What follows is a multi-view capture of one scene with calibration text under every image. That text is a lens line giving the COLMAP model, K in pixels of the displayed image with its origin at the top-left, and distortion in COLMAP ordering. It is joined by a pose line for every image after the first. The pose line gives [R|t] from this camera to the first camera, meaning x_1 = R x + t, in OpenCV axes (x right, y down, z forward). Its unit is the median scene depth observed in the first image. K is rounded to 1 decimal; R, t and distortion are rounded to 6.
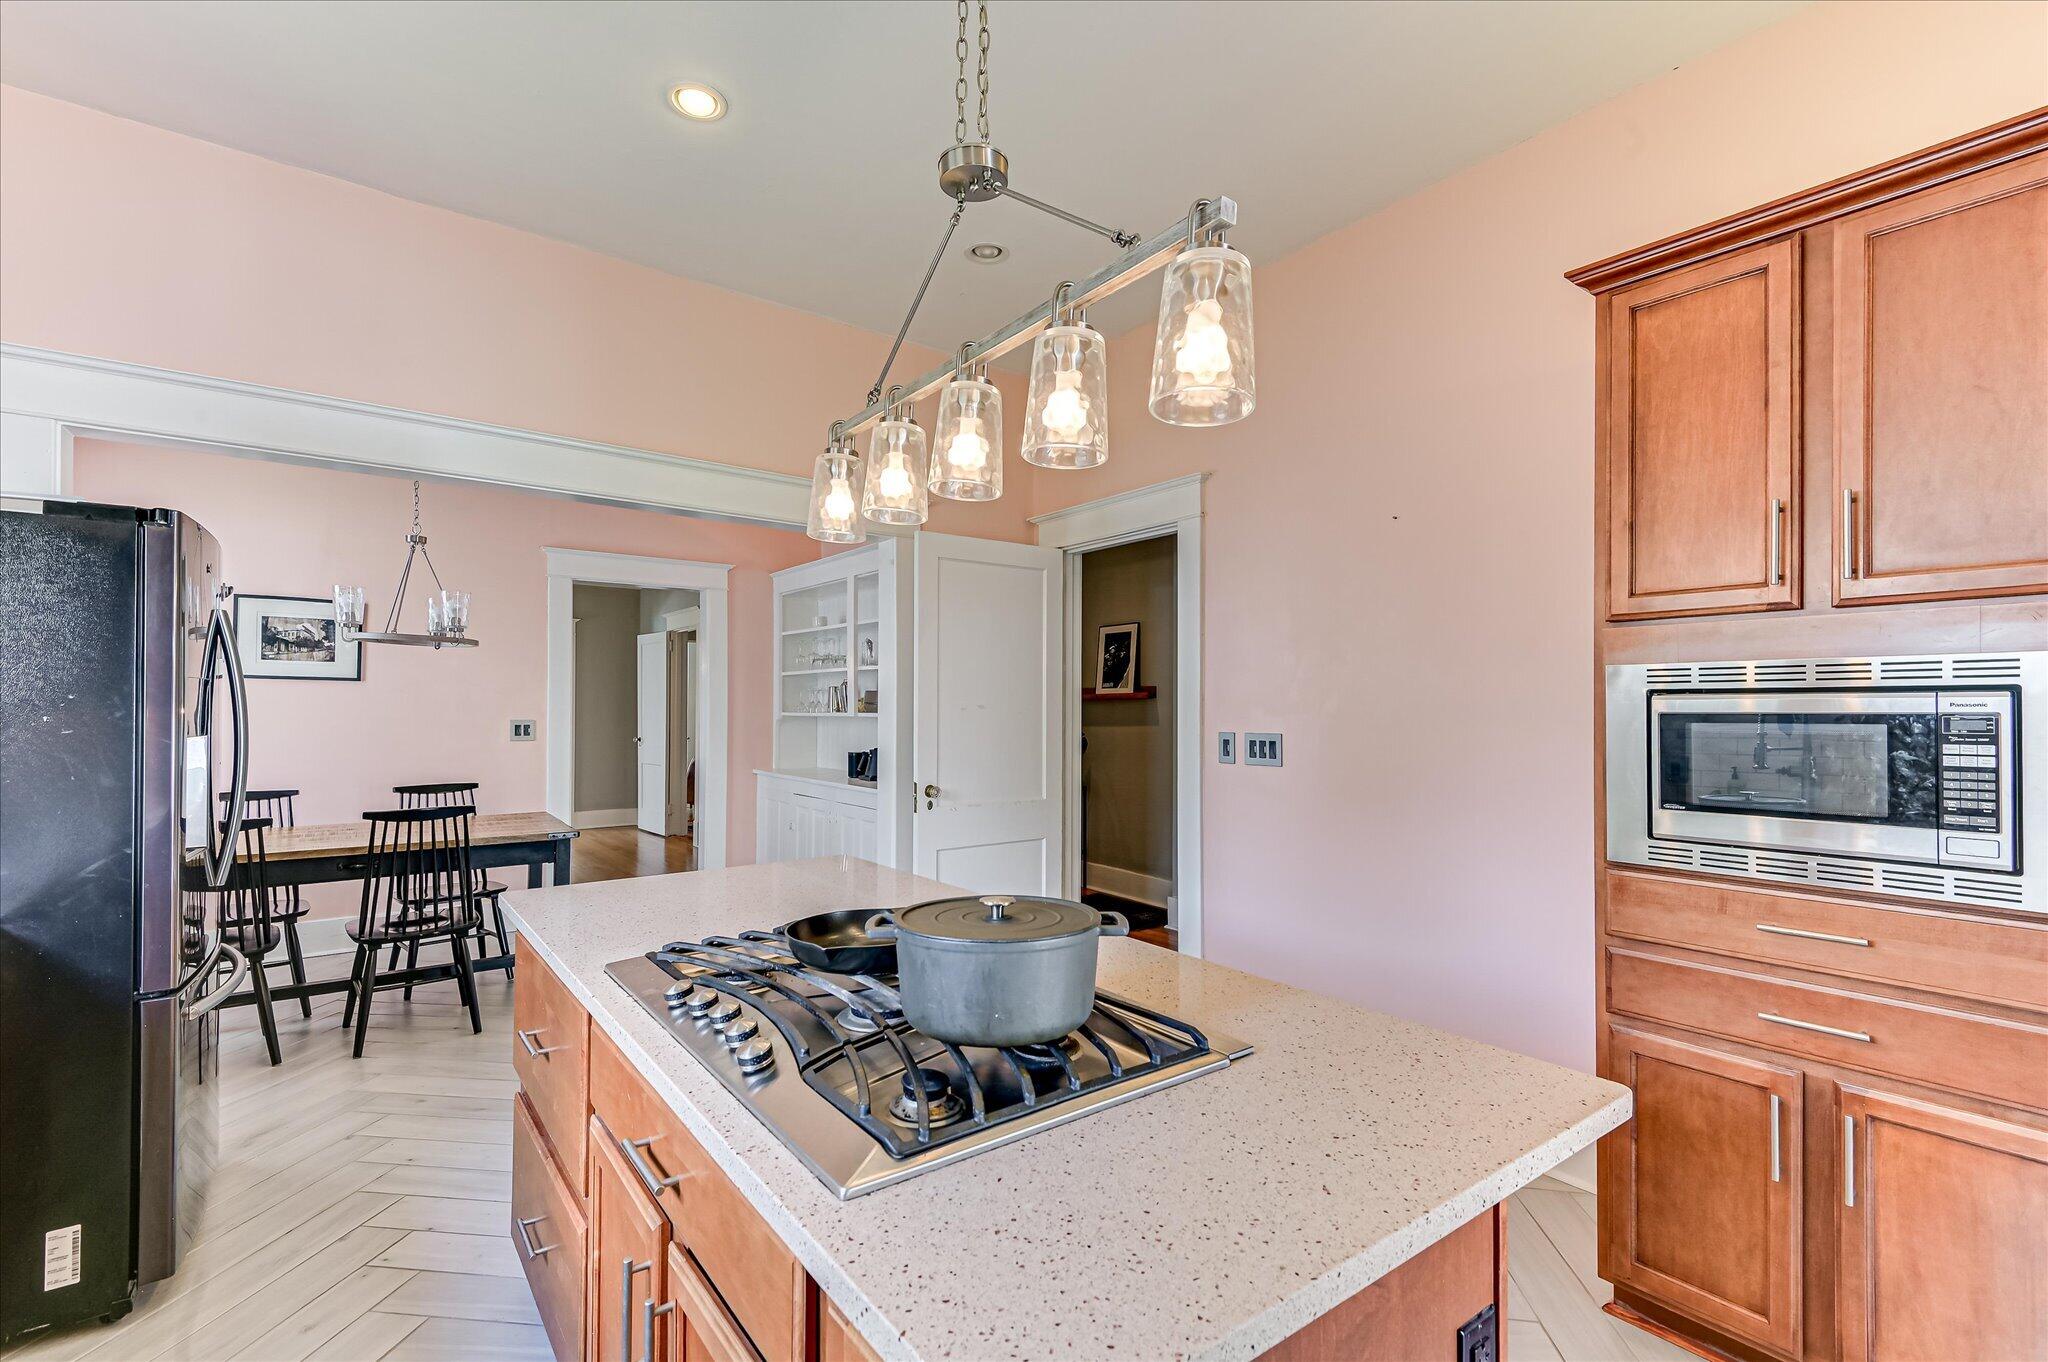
lens RADIAL K [[931.0, 0, 1015.7], [0, 931.0, 686.2], [0, 0, 1]] dist [0.037810, -0.000221]
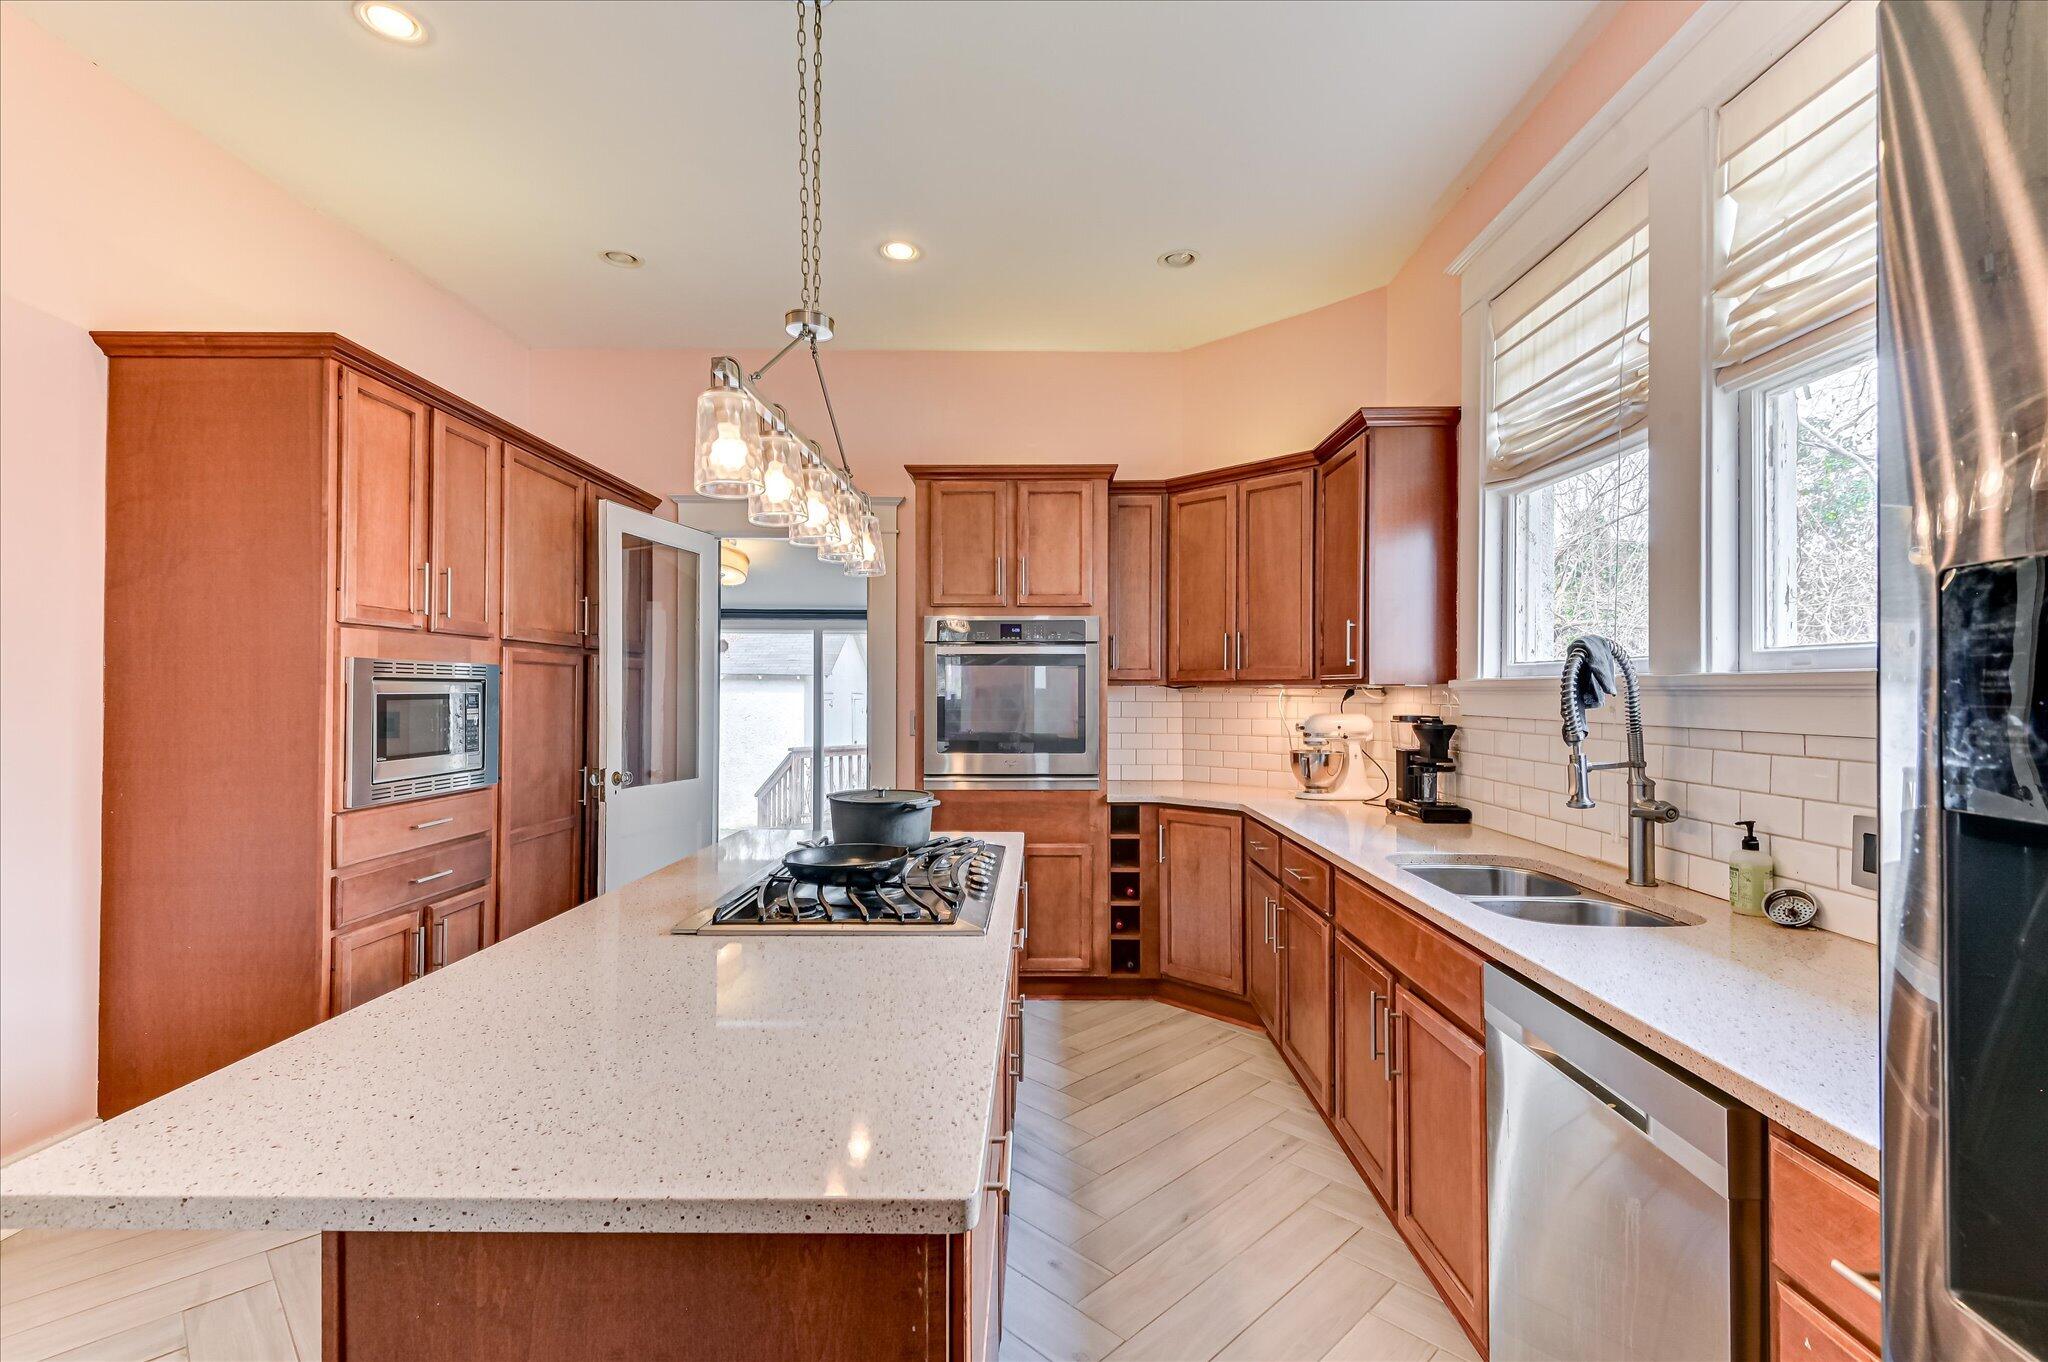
lens RADIAL K [[909.8, 0, 1031.5], [0, 909.8, 686.4], [0, 0, 1]] dist [0.067984, -0.039491]
pose [[-0.771502, -0.000389, 0.636227, -1.060830], [-0.007061, 0.999943, -0.007951, 0.021281], [-0.636188, -0.010626, -0.771461, 1.652148]]
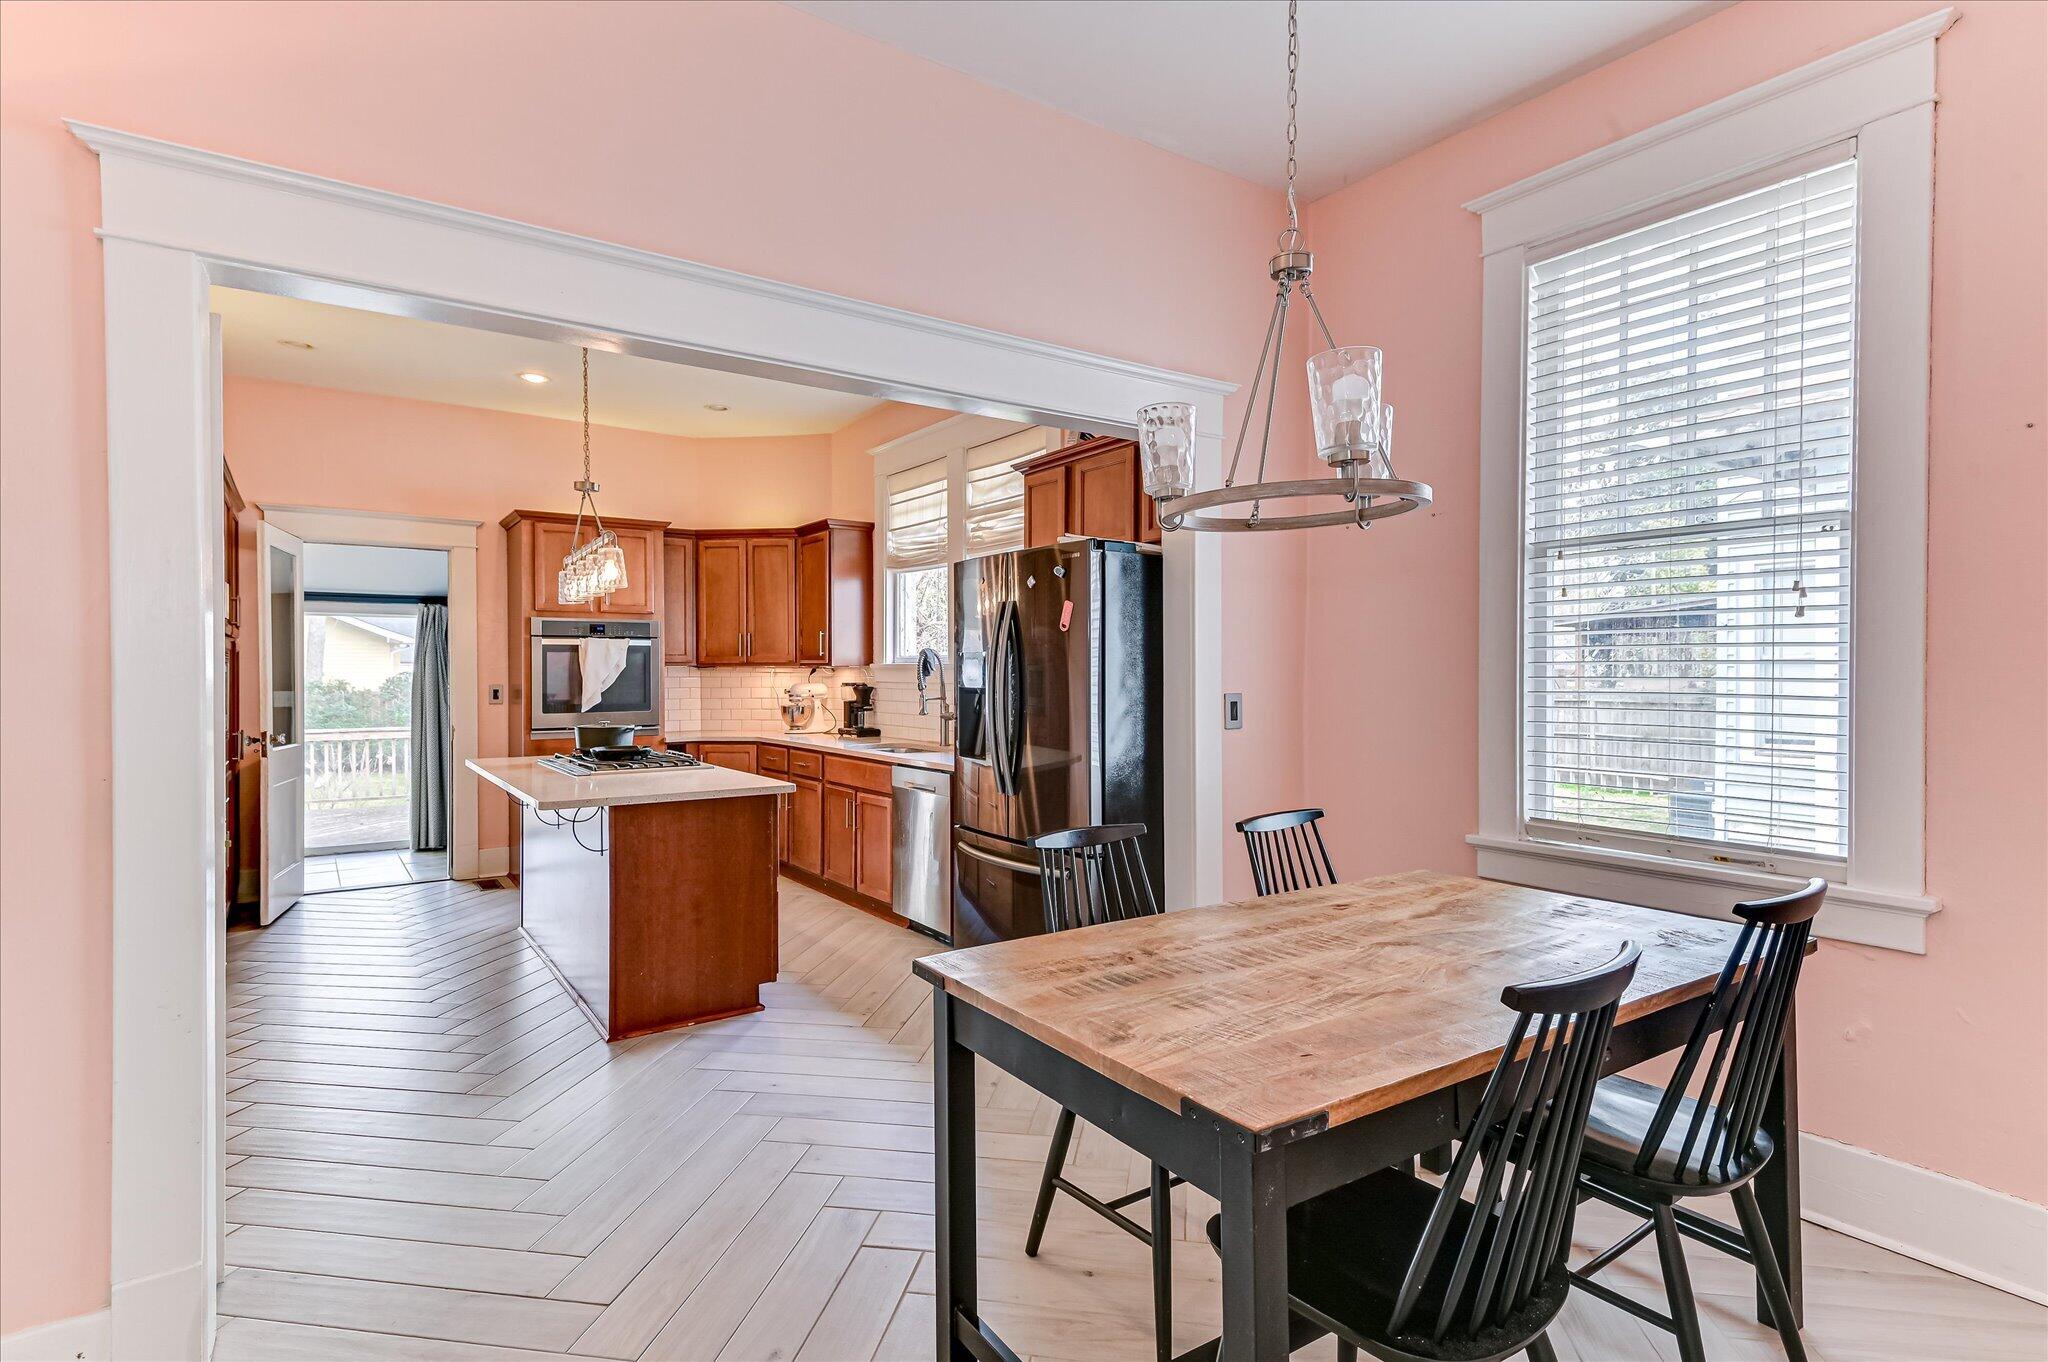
lens RADIAL K [[1010.9, 0, 1024.0], [0, 1010.9, 681.0], [0, 0, 1]] dist [0.021507, -0.000462]
pose [[-0.996970, -0.002819, 0.077731, -1.416817], [-0.002278, 0.999973, 0.007051, 0.025592], [-0.077749, 0.006853, -0.996949, 3.482895]]
